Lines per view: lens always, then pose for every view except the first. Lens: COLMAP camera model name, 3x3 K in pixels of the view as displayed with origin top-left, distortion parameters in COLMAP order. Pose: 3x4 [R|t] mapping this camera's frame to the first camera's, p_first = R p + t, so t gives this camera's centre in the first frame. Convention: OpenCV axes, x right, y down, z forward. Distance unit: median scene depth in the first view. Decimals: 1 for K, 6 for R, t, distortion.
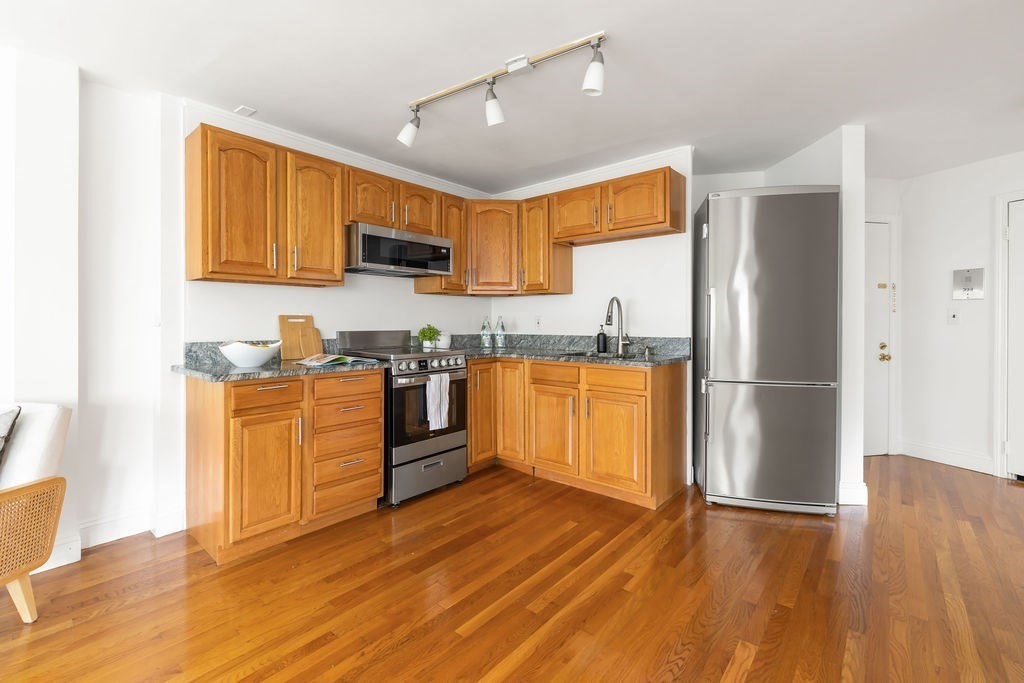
lens RADIAL K [[448.0, 0, 506.7], [0, 448.0, 324.2], [0, 0, 1]] dist [0.000290, 0.000149]
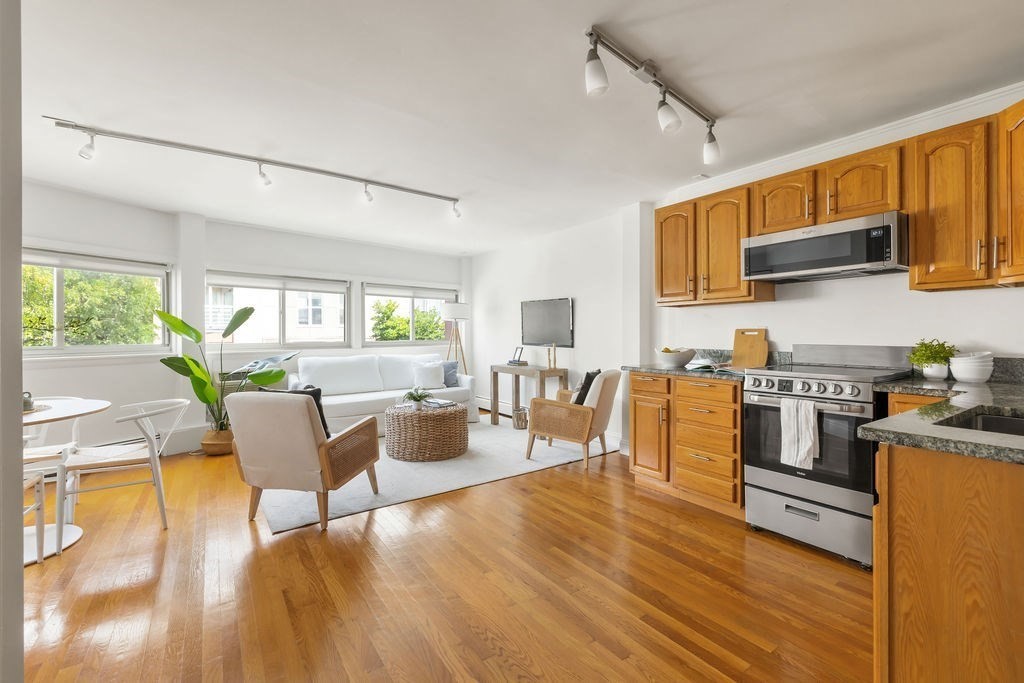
lens RADIAL K [[448.0, 0, 511.6], [0, 448.0, 336.2], [0, 0, 1]] dist [0.000290, 0.000149]
pose [[-0.256004, -0.001110, -0.966675, 0.795790], [-0.012753, 0.999916, 0.002229, 0.003117], [0.966592, 0.012899, -0.255996, 0.740753]]
